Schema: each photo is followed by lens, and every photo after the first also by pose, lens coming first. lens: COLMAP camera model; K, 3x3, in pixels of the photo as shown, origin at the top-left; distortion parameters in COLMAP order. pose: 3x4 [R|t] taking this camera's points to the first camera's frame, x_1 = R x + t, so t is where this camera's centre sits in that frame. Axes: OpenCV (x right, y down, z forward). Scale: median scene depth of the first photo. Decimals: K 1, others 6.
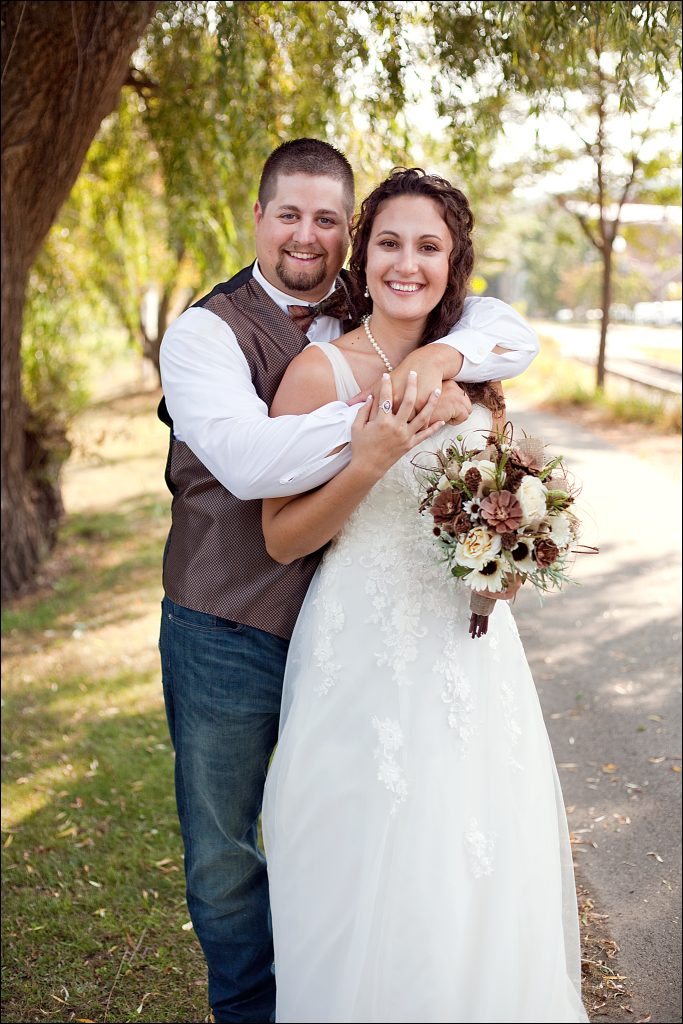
lens RADIAL K [[1563.8, 0, 365.6], [0, 1563.8, 509.9], [0, 0, 1]] dist [-0.052982, -0.201329]
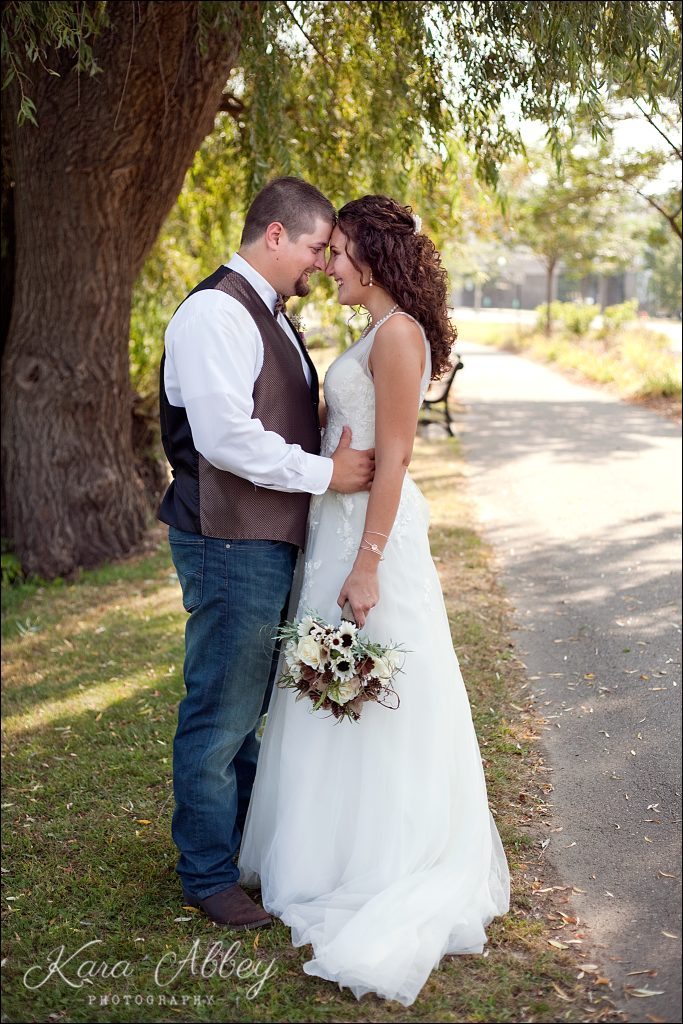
lens RADIAL K [[1563.8, 0, 365.6], [0, 1563.8, 509.9], [0, 0, 1]] dist [-0.052982, -0.201329]
pose [[0.996487, -0.001106, -0.083738, 0.060378], [0.001089, 0.999999, -0.000244, 0.025441], [0.083738, 0.000152, 0.996488, -0.165911]]
